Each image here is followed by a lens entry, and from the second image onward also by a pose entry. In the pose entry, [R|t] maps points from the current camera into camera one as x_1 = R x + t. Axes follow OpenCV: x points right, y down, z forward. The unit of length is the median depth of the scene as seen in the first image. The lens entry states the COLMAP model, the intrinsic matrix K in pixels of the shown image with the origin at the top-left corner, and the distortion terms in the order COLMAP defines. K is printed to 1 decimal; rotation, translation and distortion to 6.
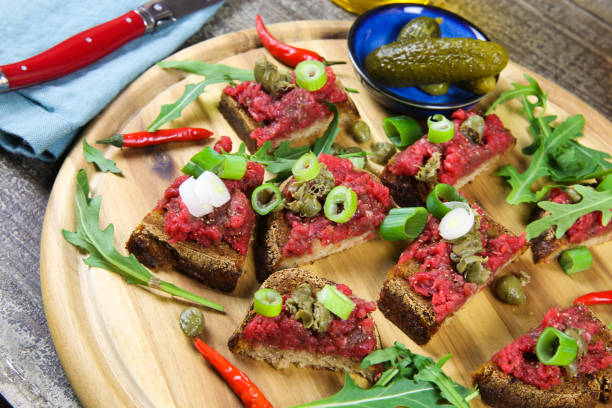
lens RADIAL K [[1144.0, 0, 305.4], [0, 1144.0, 202.9], [0, 0, 1]] dist [0.082790, 0.226450]
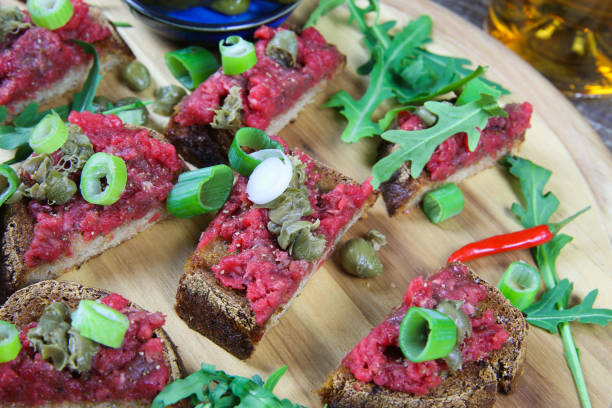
lens RADIAL K [[1081.9, 0, 306.4], [0, 1081.9, 204.5], [0, 0, 1]] dist [0.012302, 0.114463]
pose [[0.984457, -0.158347, 0.075960, 0.098451], [0.155951, 0.987089, 0.036536, 0.011787], [-0.080765, -0.024122, 0.996441, 0.322513]]
